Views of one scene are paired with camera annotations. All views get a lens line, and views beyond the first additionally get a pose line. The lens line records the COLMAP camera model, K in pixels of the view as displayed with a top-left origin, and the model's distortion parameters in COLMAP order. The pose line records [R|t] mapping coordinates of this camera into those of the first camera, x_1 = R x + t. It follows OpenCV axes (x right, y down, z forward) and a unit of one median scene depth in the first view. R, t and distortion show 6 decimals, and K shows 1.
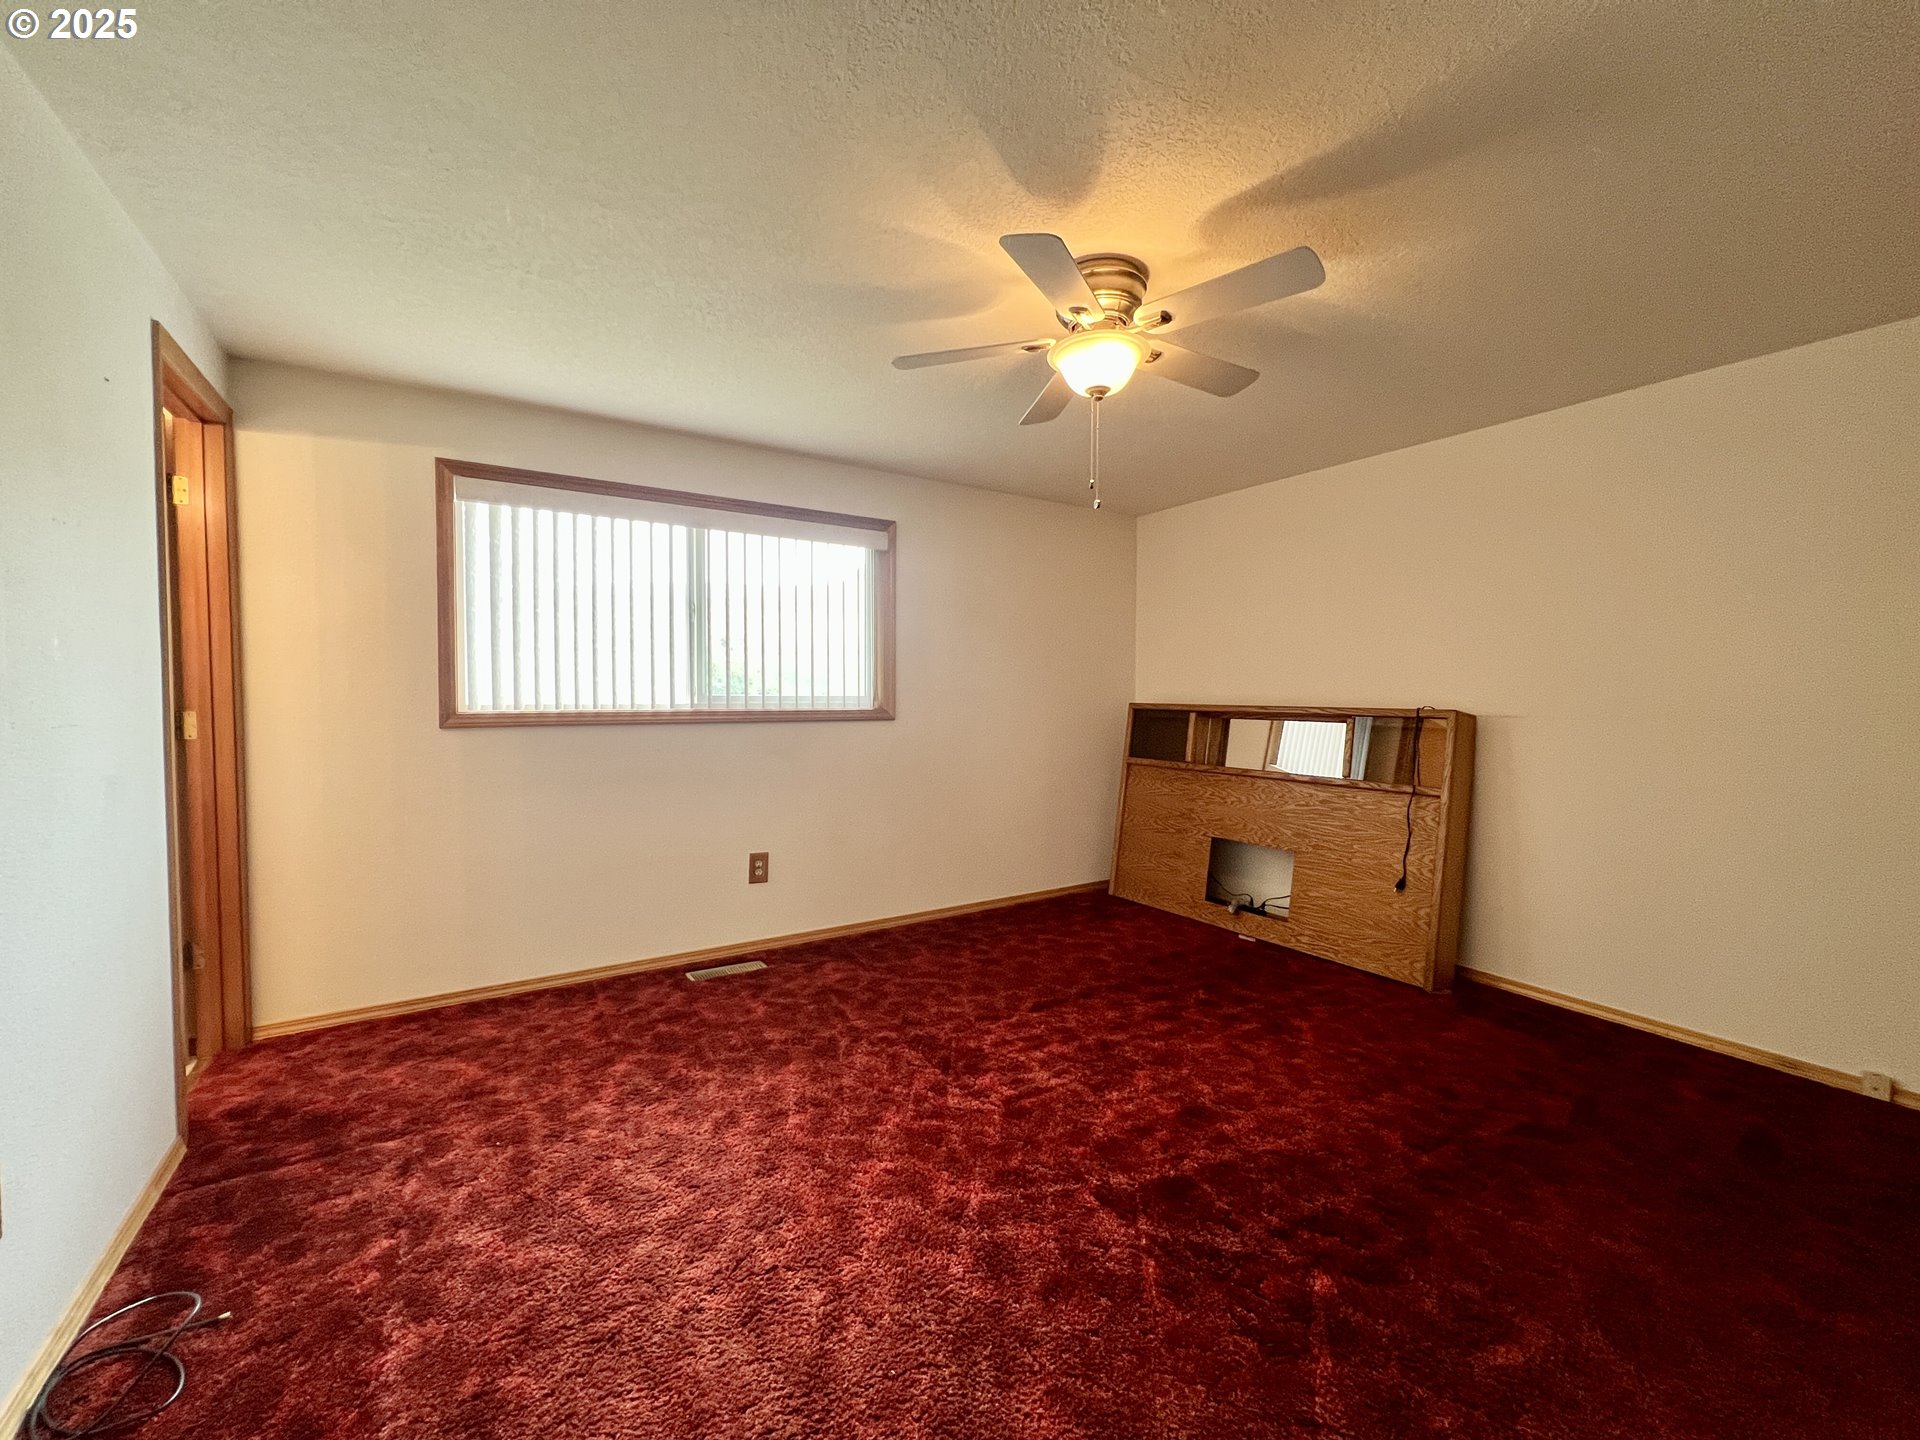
lens RADIAL K [[768.1, 0, 956.9], [0, 768.1, 716.6], [0, 0, 1]] dist [-0.001344, -0.000120]
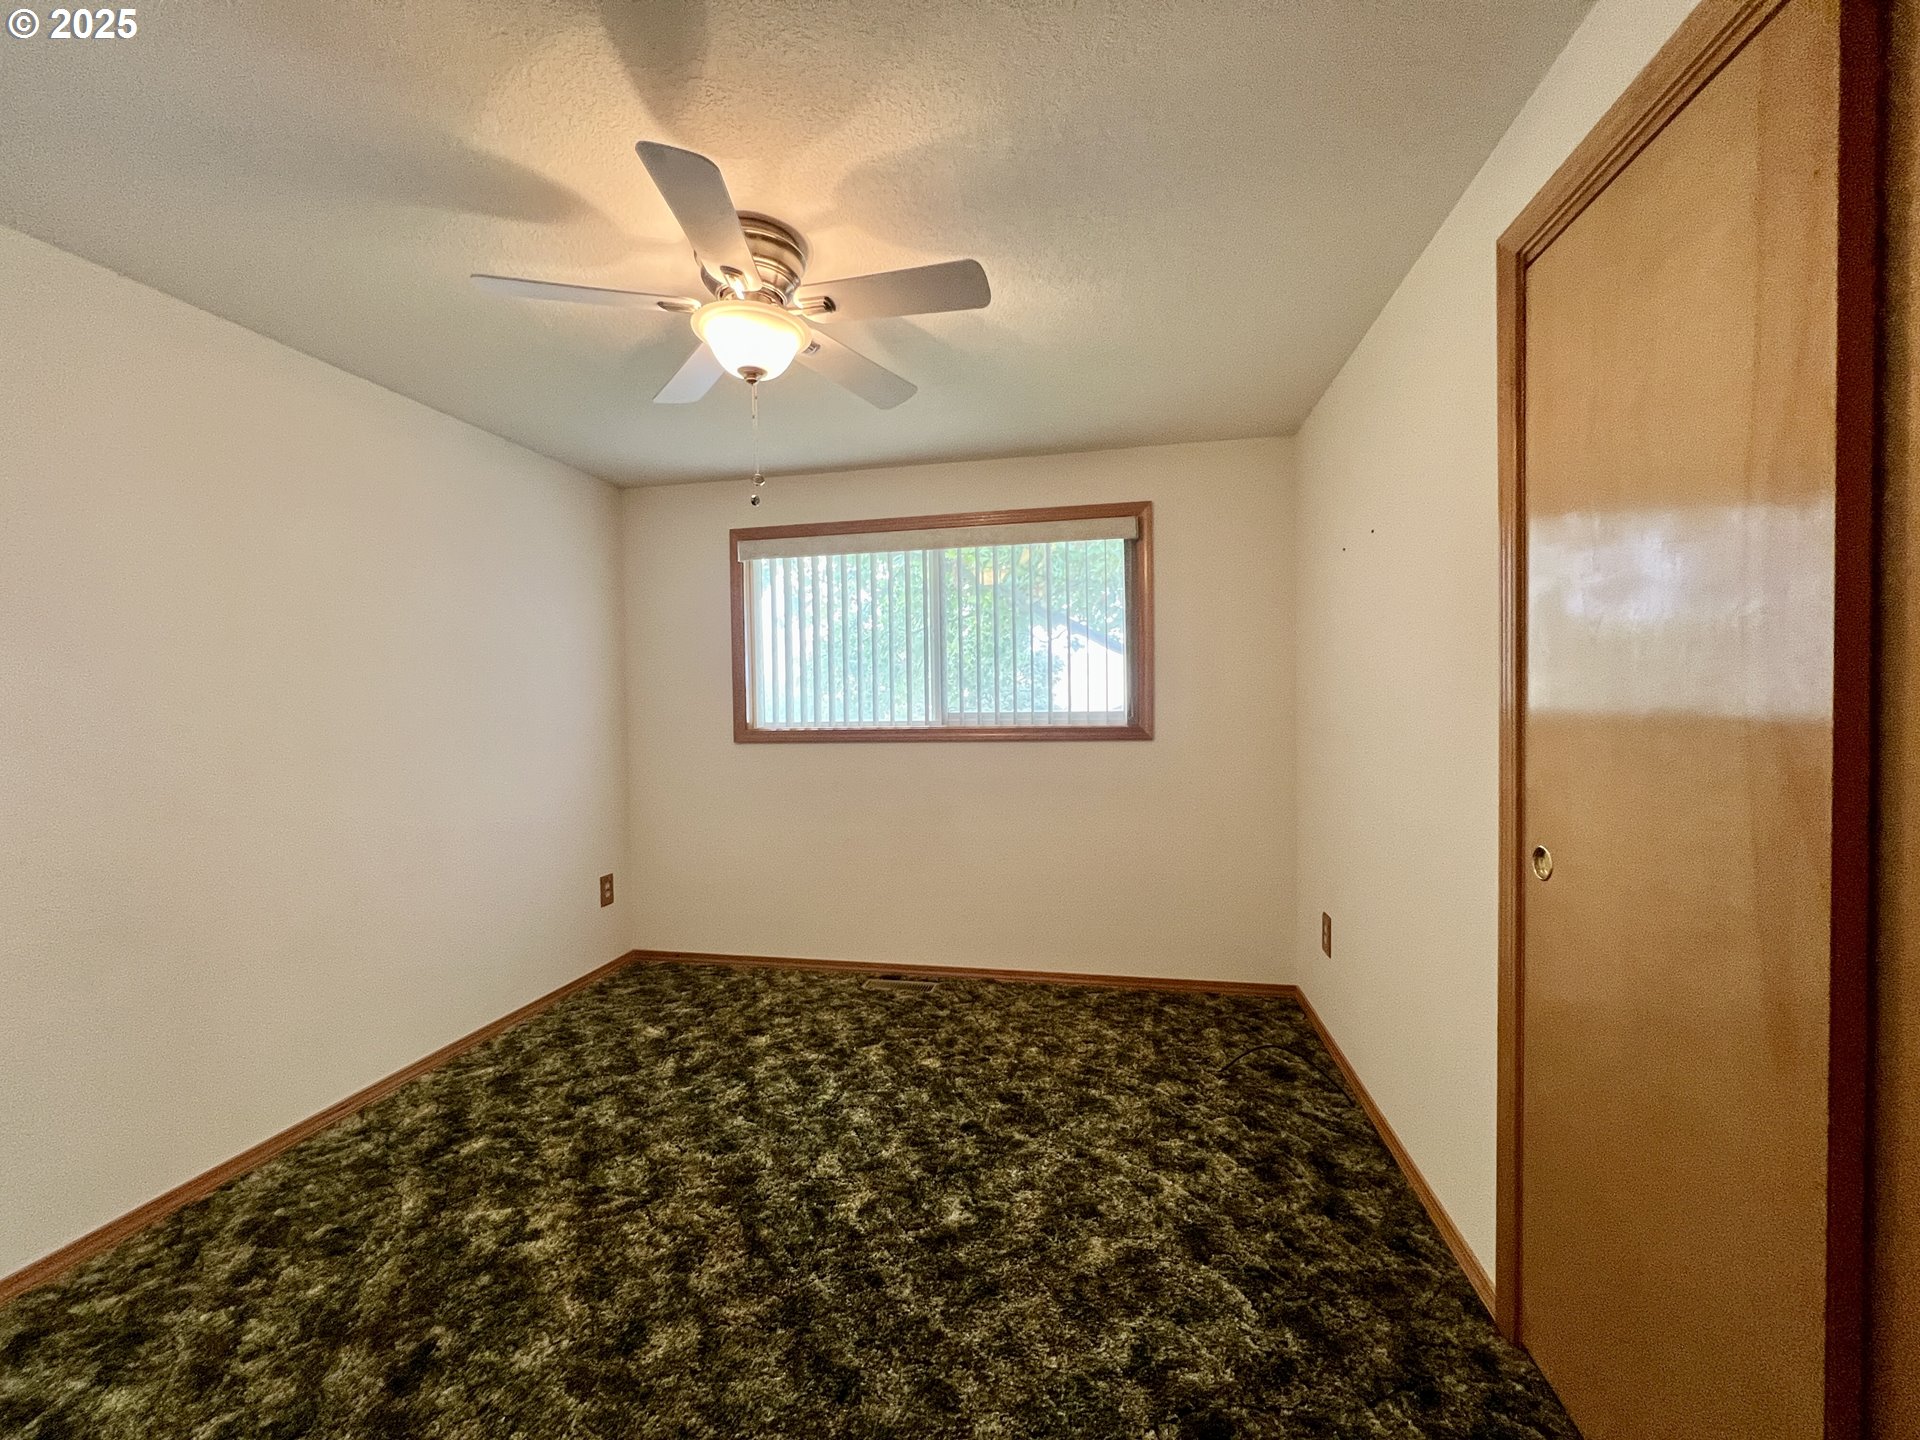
lens RADIAL K [[768.1, 0, 956.9], [0, 768.1, 716.6], [0, 0, 1]] dist [-0.001344, -0.000120]
pose [[0.710754, -0.000164, -0.703441, 0.415831], [-0.003308, 0.999988, -0.003577, -0.019654], [0.703433, 0.004869, 0.710745, 0.303861]]
